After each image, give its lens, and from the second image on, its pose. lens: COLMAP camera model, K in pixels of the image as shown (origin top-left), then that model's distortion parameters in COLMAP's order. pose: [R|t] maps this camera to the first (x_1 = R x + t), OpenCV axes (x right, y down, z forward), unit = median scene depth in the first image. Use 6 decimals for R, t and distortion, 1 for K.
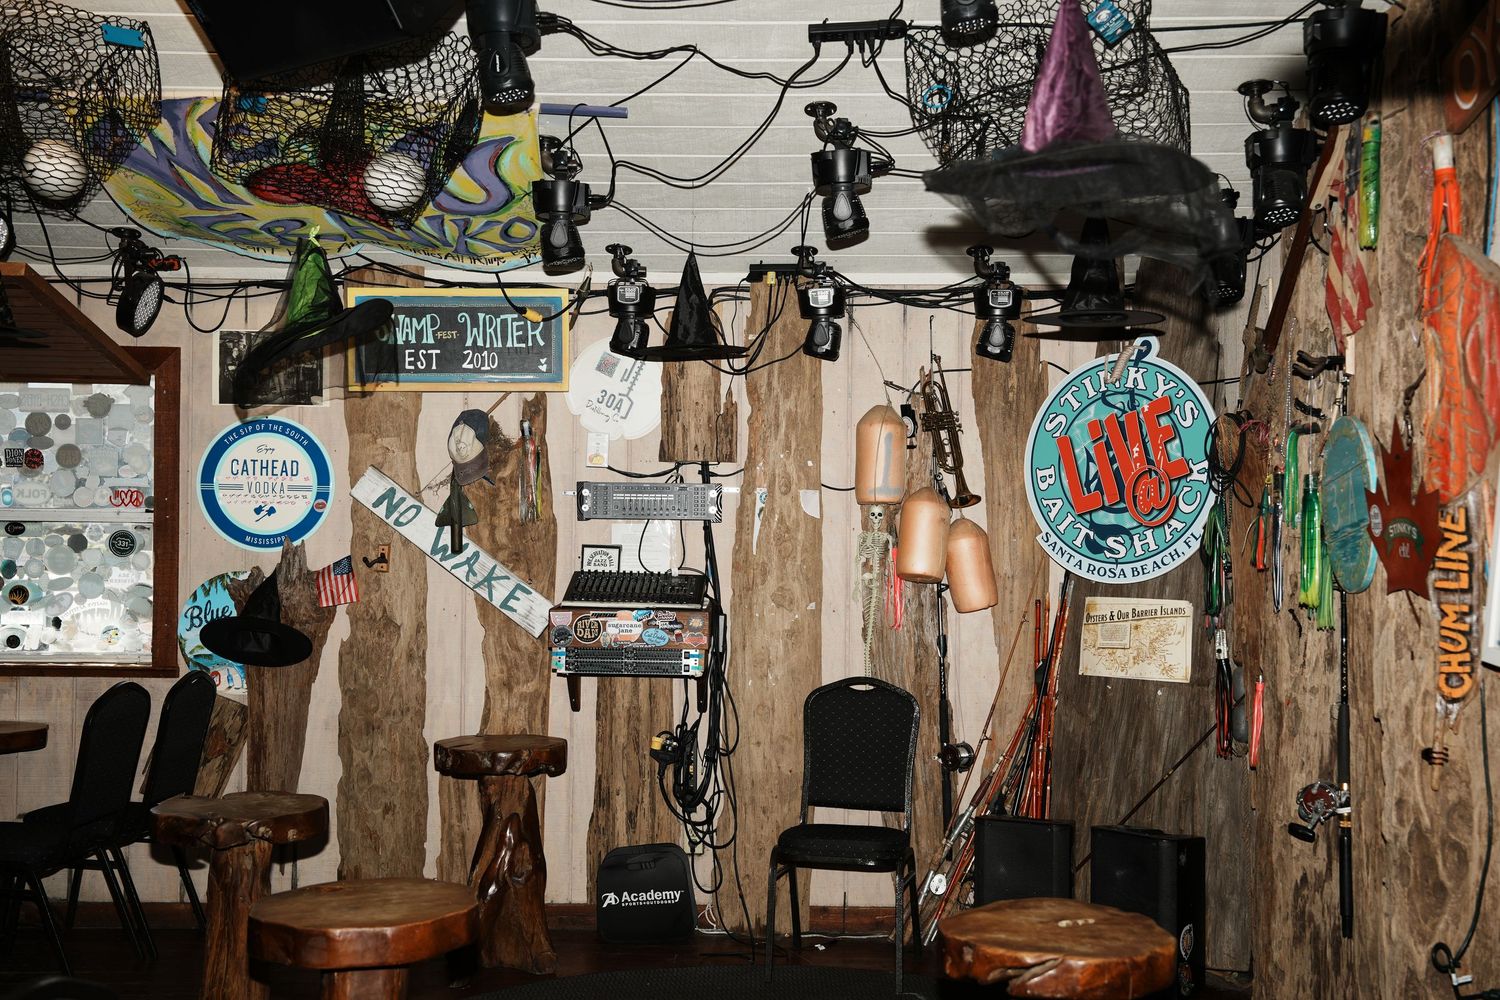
lens RADIAL K [[1830.7, 0, 750.0], [0, 1830.7, 500.0], [0, 0, 1]] dist [0.004604, 0.006462]
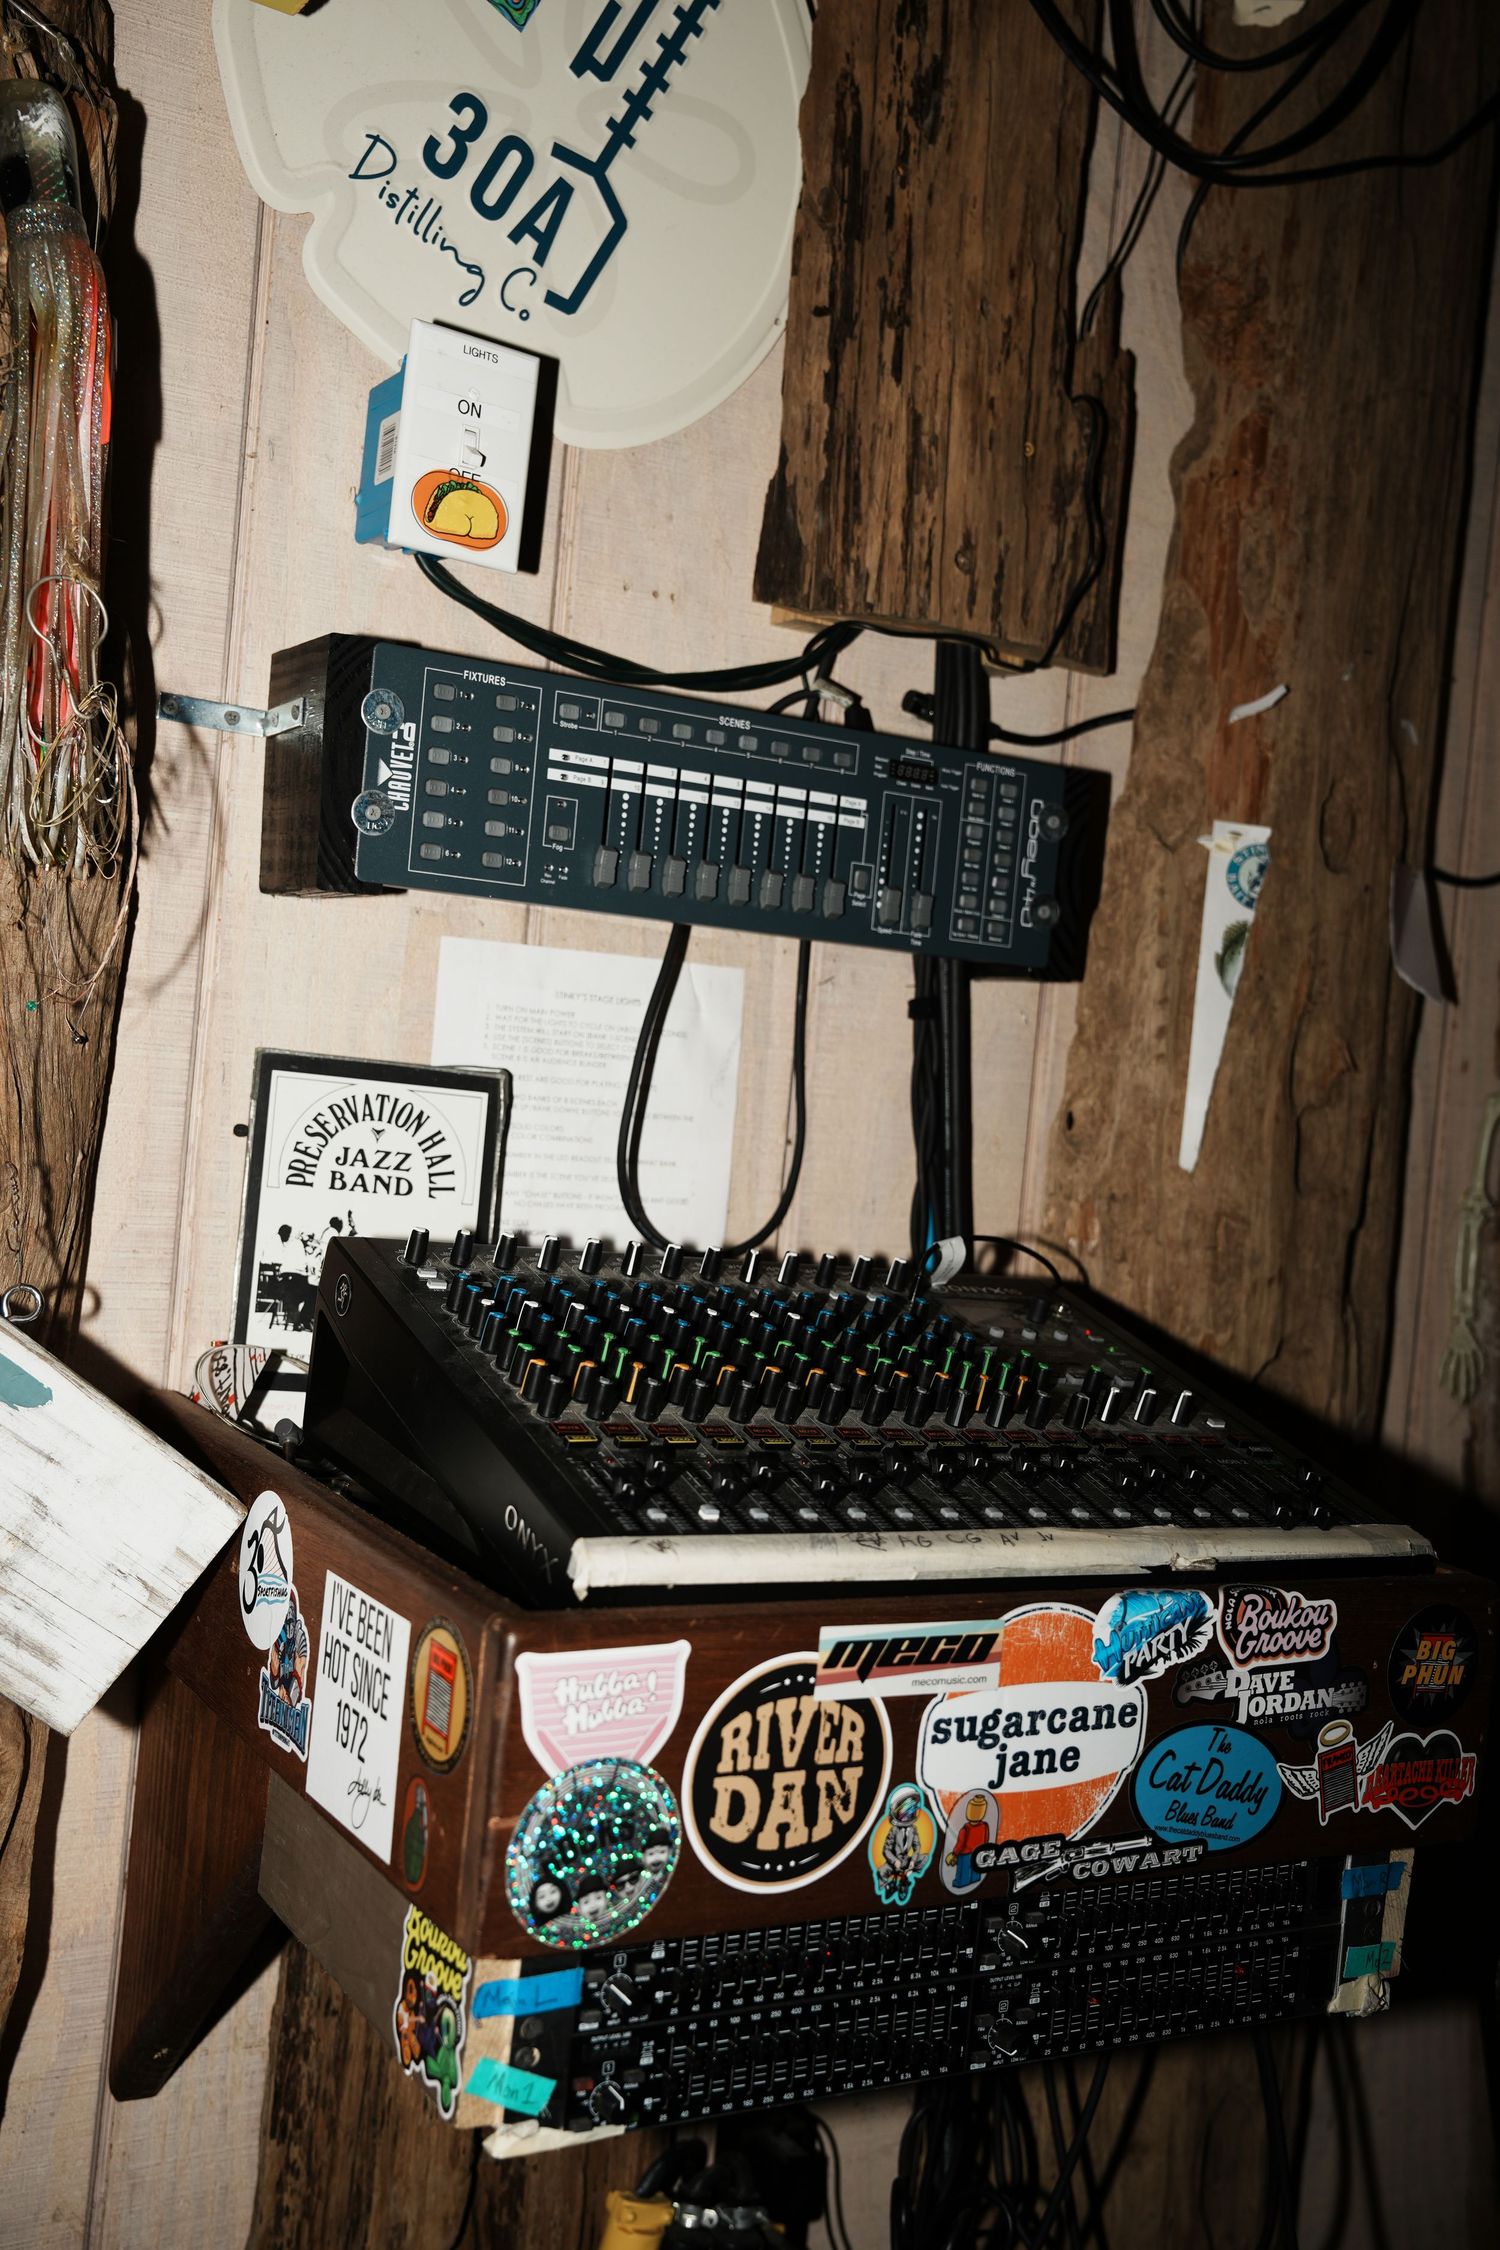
lens RADIAL K [[2311.5, 0, 750.0], [0, 2311.5, 1125.0], [0, 0, 1]] dist [0.013248, 0.016194]
pose [[0.850950, 0.053893, 0.522475, -0.144930], [-0.078657, 0.996580, 0.025312, 0.020294], [-0.519325, -0.062635, 0.852279, 0.732507]]
